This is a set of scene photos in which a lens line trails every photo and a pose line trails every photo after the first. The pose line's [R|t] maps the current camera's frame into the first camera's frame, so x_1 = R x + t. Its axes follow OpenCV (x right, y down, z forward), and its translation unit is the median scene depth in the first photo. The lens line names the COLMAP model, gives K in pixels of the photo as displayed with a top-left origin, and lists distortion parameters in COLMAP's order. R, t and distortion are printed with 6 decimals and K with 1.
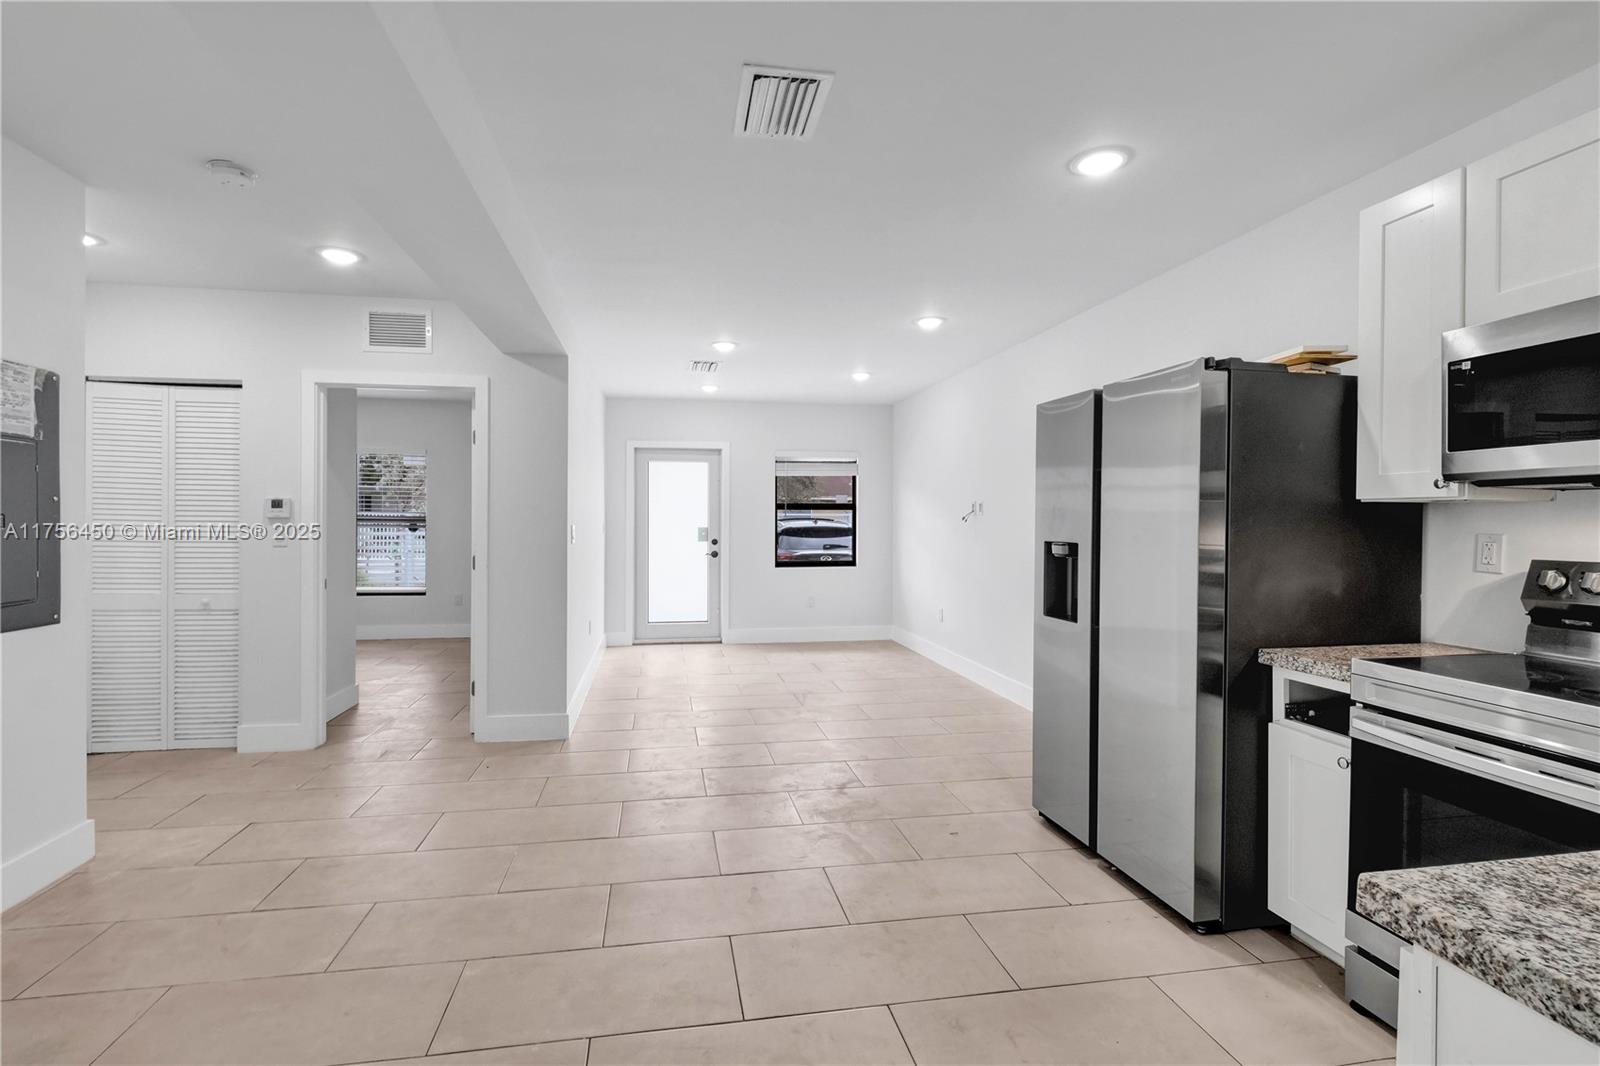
lens RADIAL K [[720.3, 0, 792.0], [0, 720.3, 527.6], [0, 0, 1]] dist [0.001588, -0.000626]
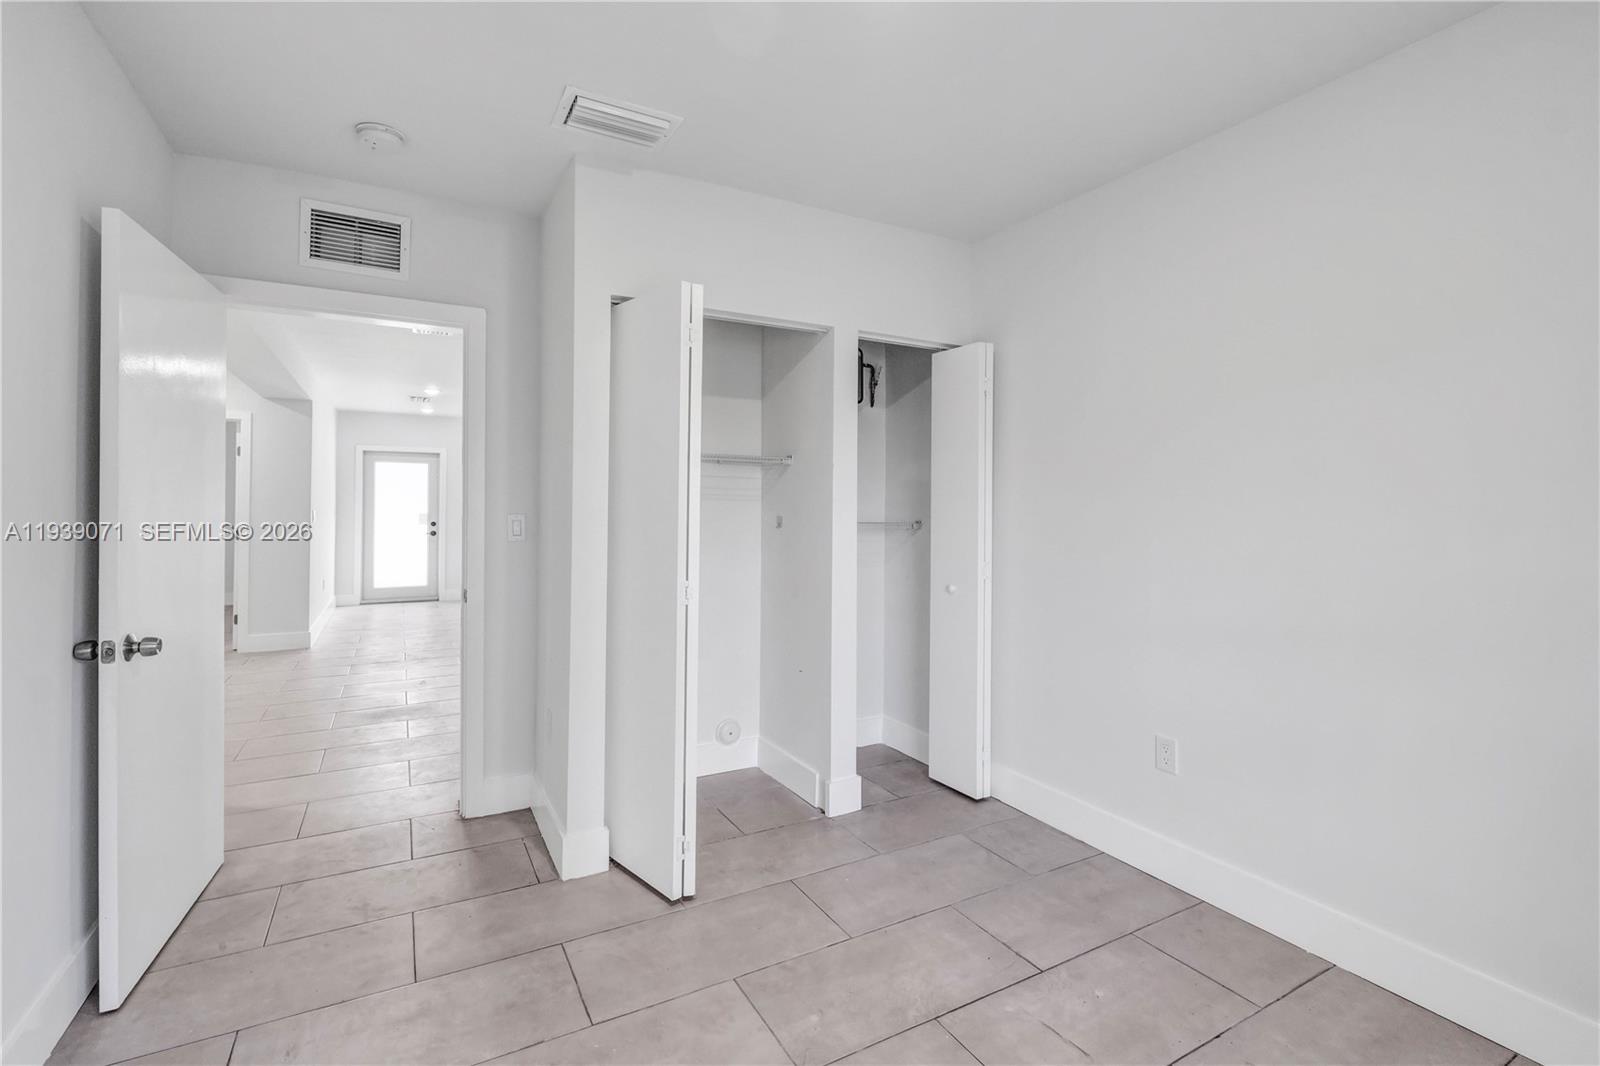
lens RADIAL K [[720.3, 0, 812.6], [0, 720.3, 505.1], [0, 0, 1]] dist [0.001588, -0.000626]
pose [[0.942968, 0.006184, 0.332826, 0.110154], [-0.001886, 0.999911, -0.013236, 0.001822], [-0.332878, 0.011854, 0.942895, -0.477499]]
